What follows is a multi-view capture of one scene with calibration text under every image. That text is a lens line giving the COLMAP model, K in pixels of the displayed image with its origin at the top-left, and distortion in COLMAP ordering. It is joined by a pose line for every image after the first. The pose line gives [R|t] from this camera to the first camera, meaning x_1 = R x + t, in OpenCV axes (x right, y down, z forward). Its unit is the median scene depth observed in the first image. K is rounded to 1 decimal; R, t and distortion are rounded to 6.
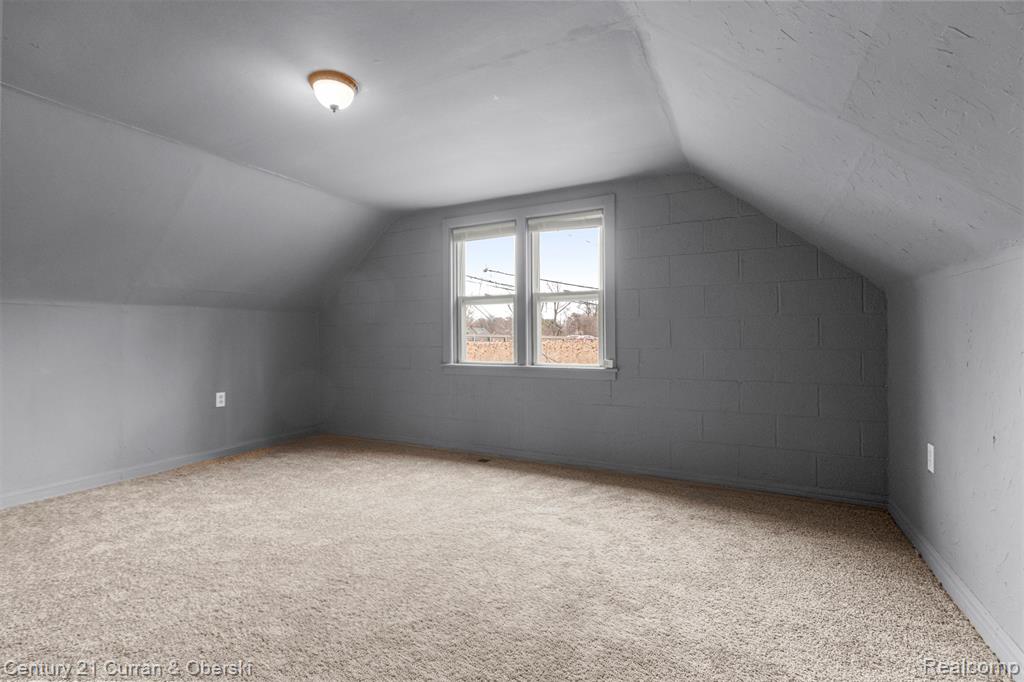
lens RADIAL K [[473.5, 0, 504.8], [0, 473.5, 337.4], [0, 0, 1]] dist [0.006411, -0.000179]
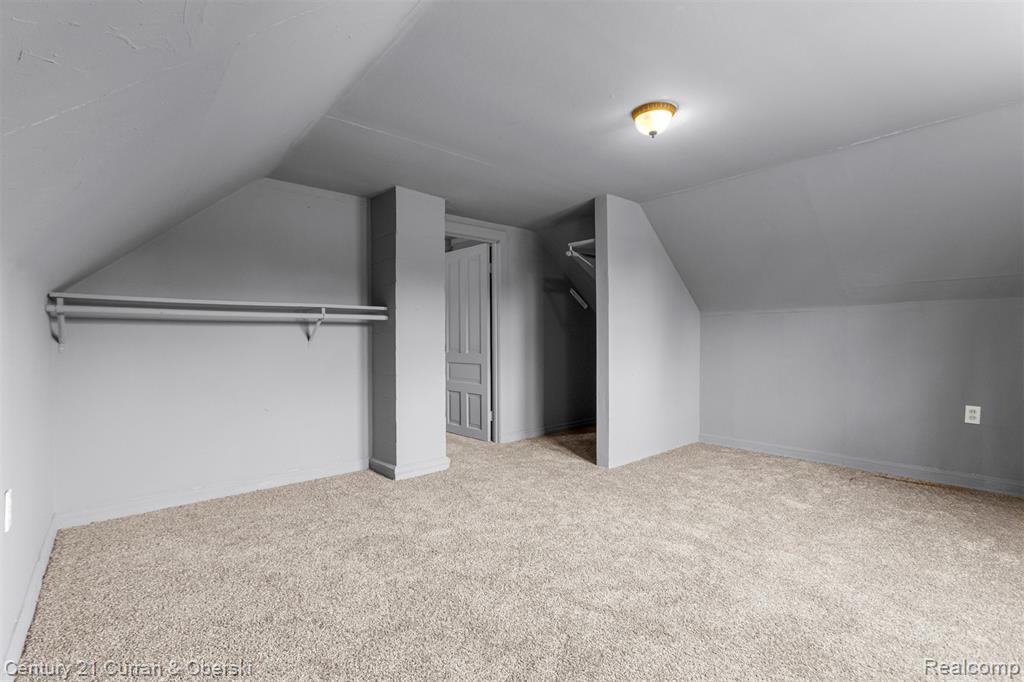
lens RADIAL K [[473.5, 0, 504.8], [0, 473.5, 337.4], [0, 0, 1]] dist [0.006411, -0.000179]
pose [[-0.364948, 0.002706, -0.931024, 0.516043], [0.001501, 0.999996, 0.002318, -0.001376], [0.931027, -0.000551, -0.364950, 0.684555]]
